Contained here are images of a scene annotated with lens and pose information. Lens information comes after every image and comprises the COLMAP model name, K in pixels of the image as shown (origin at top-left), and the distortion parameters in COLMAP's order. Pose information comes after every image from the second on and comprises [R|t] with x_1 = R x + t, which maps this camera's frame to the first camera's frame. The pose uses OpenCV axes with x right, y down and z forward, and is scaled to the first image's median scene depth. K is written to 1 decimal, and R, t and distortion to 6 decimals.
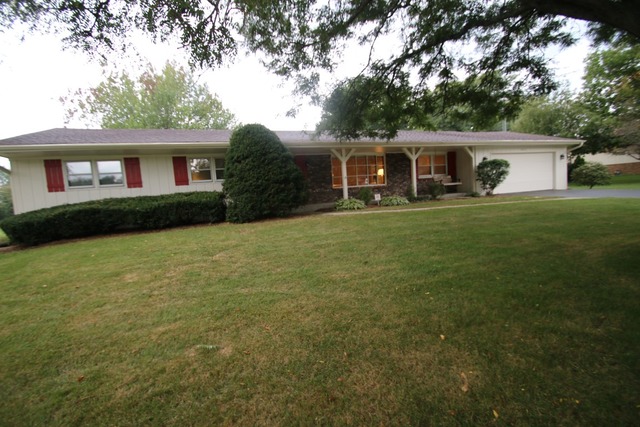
lens RADIAL K [[299.7, 0, 318.4], [0, 299.7, 217.7], [0, 0, 1]] dist [0.002037, -0.000161]
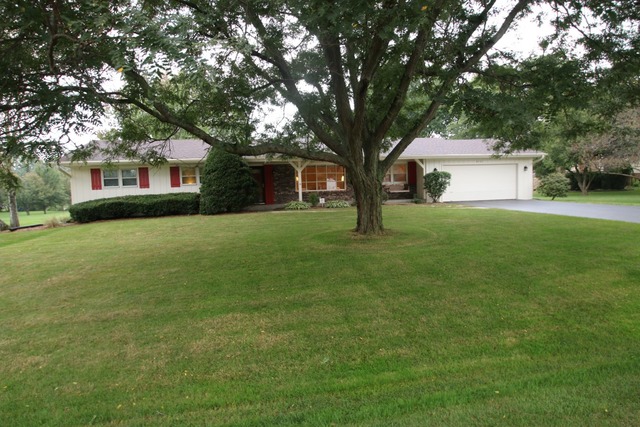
lens RADIAL K [[415.6, 0, 320.0], [0, 415.6, 213.5], [0, 0, 1]] dist [-0.003382, 0.000208]
pose [[0.986447, 0.043917, -0.158091, 0.546350], [-0.046390, 0.998851, -0.011987, 0.007424], [0.157383, 0.019158, 0.987352, -0.843060]]
